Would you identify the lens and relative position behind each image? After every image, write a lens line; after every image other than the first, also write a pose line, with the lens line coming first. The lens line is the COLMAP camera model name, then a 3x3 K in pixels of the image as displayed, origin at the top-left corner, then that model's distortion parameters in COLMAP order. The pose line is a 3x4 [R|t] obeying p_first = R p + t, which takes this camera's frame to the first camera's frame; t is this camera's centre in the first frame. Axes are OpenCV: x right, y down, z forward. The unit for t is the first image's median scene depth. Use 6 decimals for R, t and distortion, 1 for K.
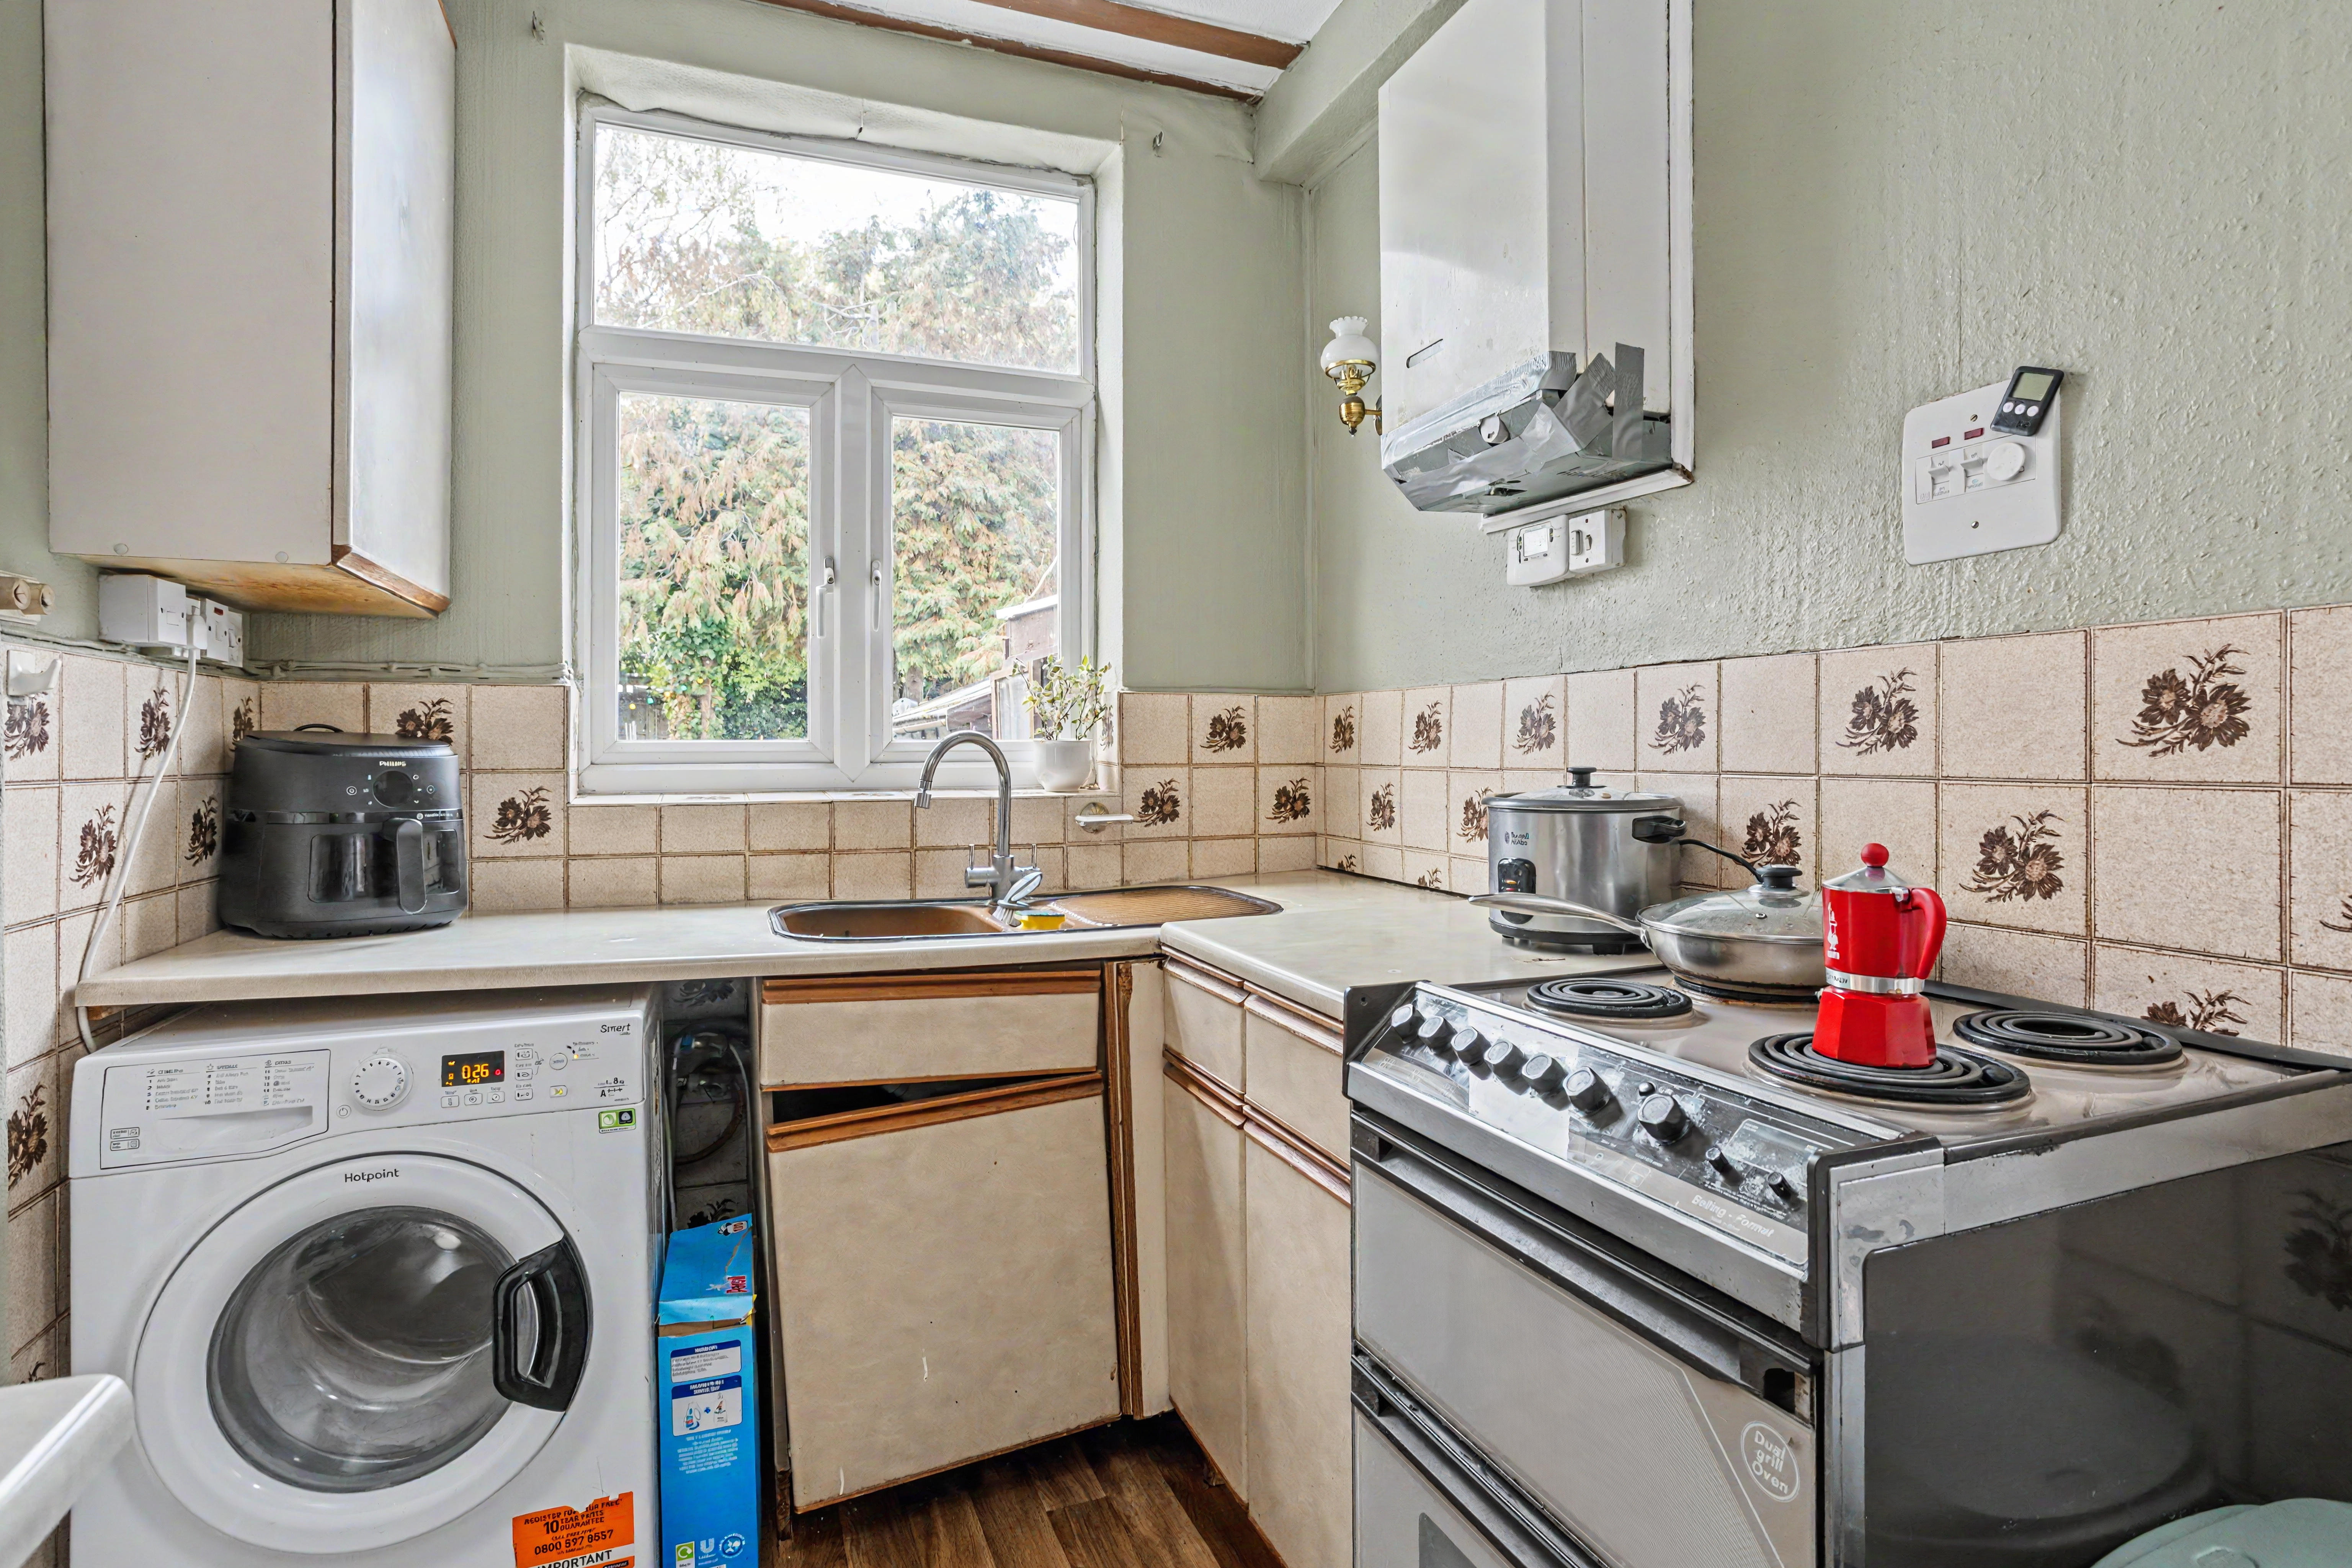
lens RADIAL K [[1160.0, 0, 1203.5], [0, 1160.0, 751.7], [0, 0, 1]] dist [-0.011583, 0.001852]
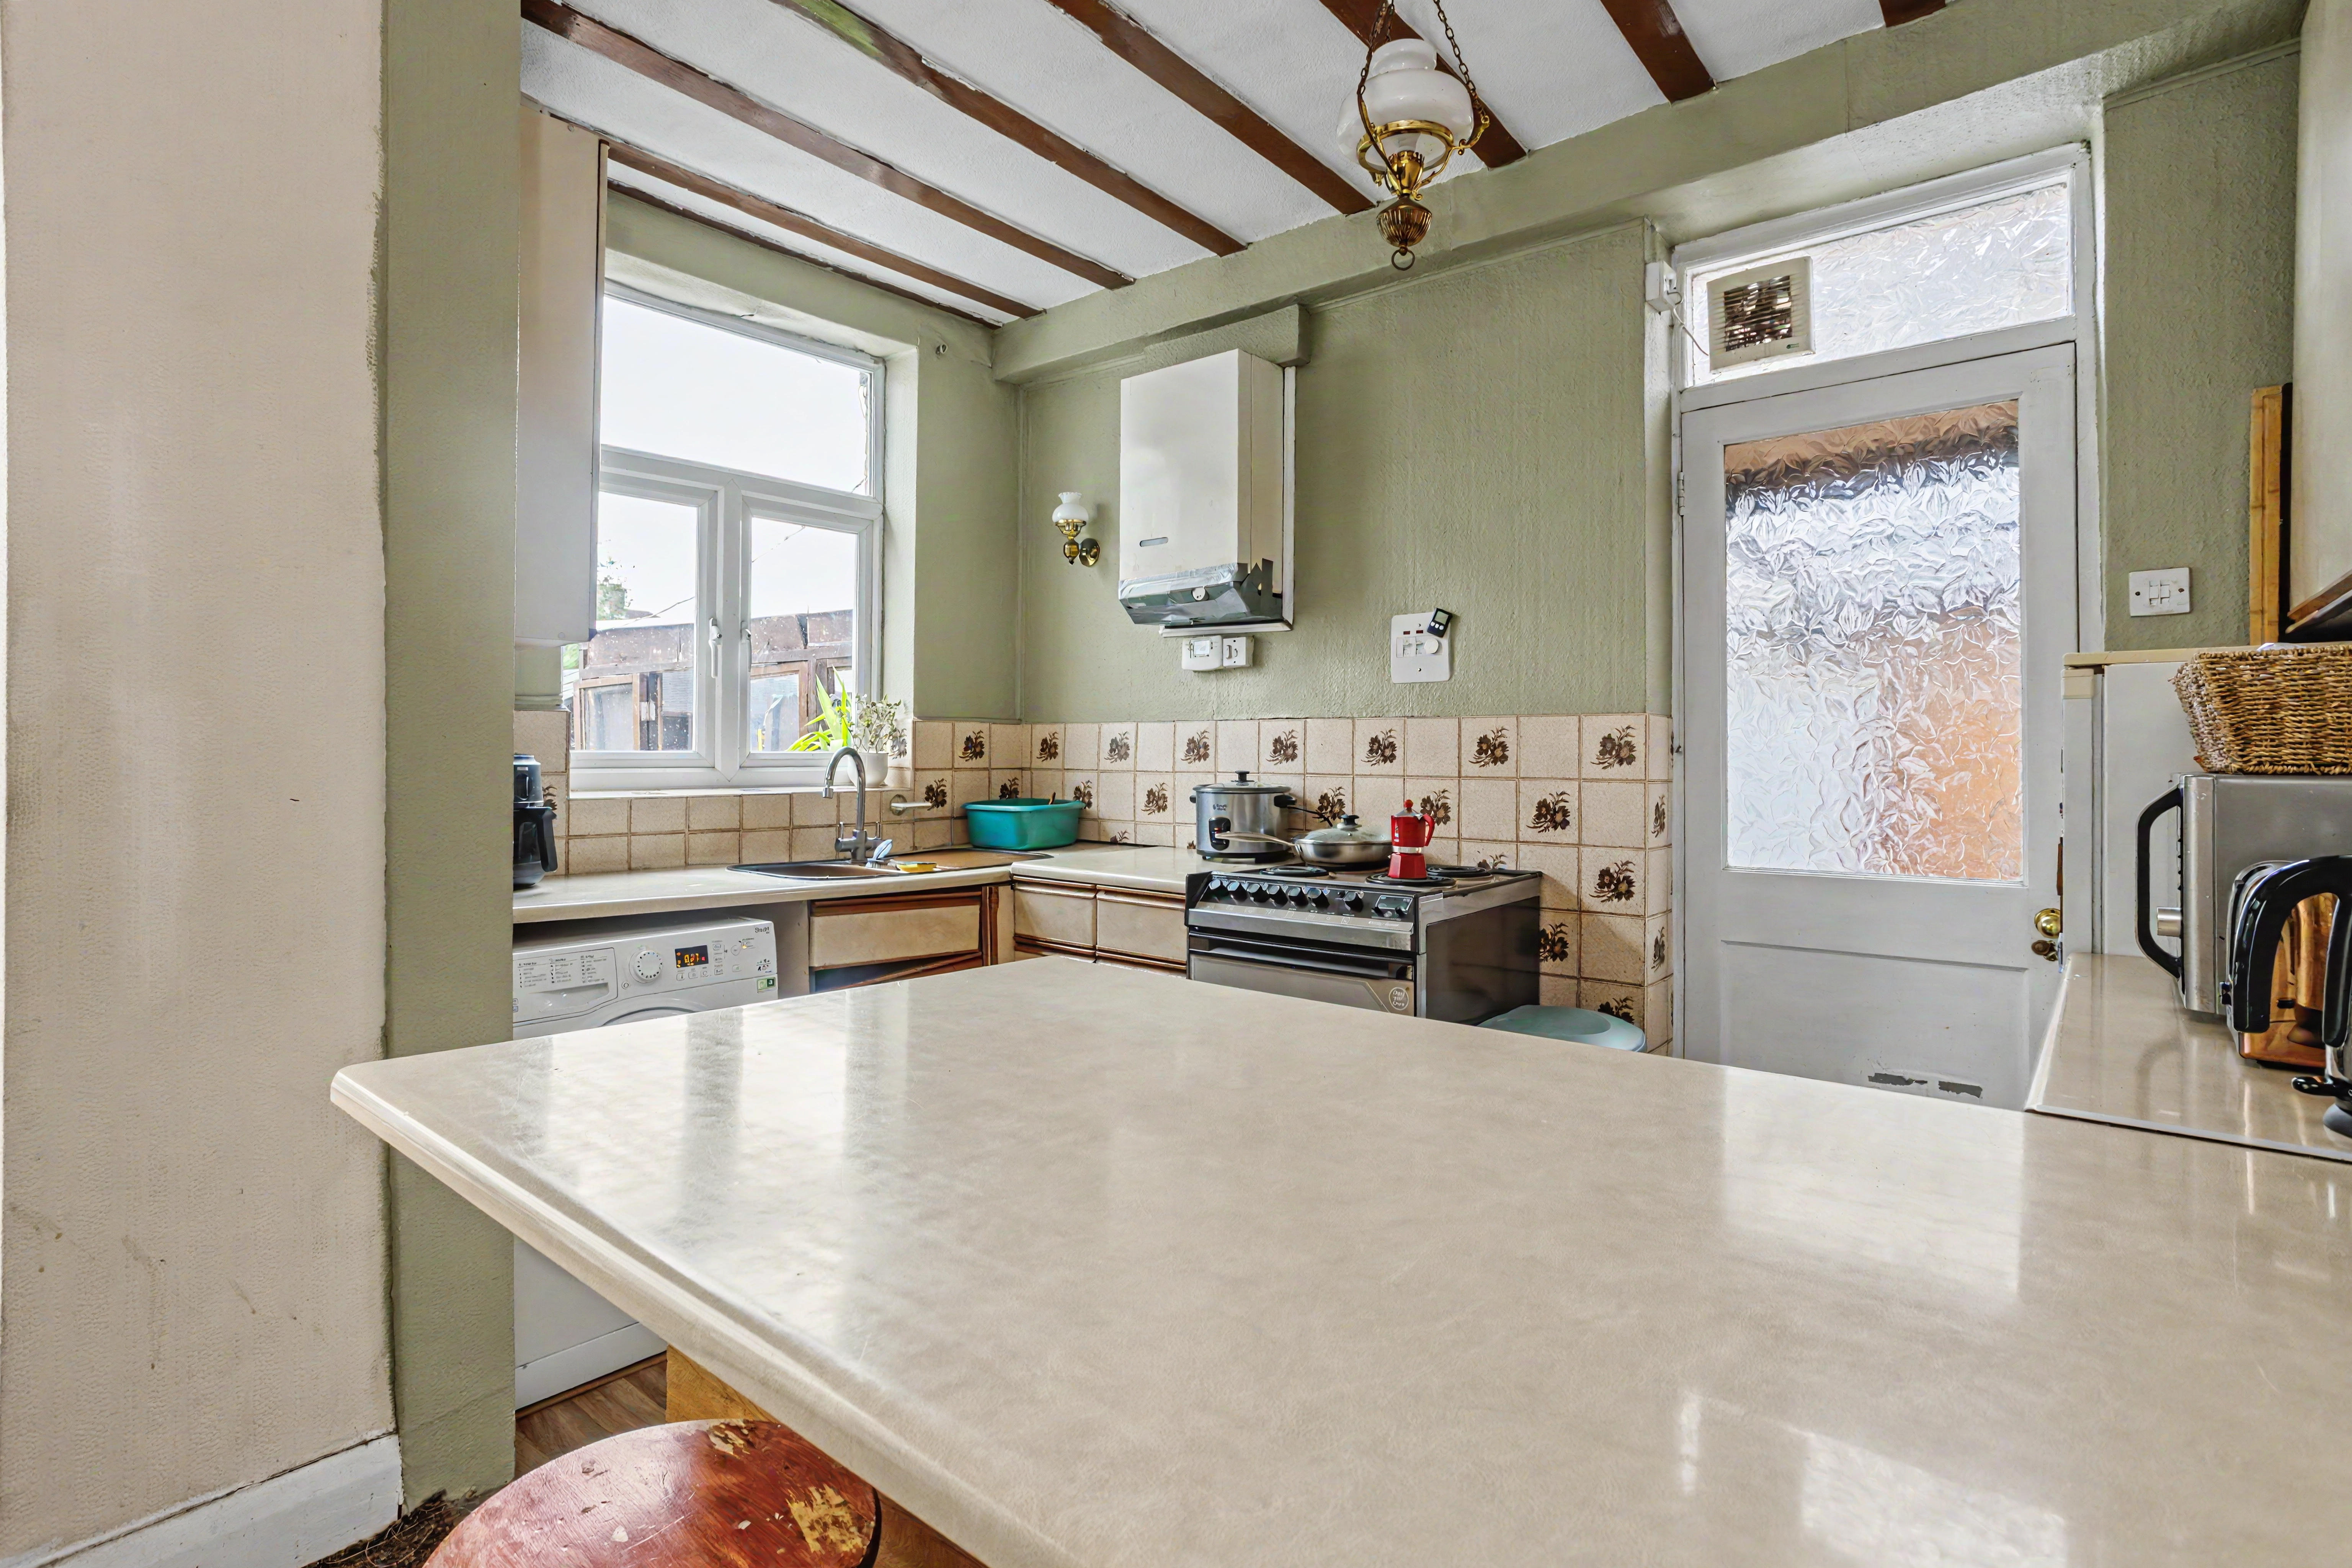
lens RADIAL K [[1160.0, 0, 1165.9], [0, 1160.0, 773.0], [0, 0, 1]] dist [-0.011583, 0.001852]
pose [[0.877957, -0.001307, 0.478738, -0.721965], [-0.006836, 0.999860, 0.015265, -0.012282], [-0.478691, -0.016675, 0.877825, -0.659455]]
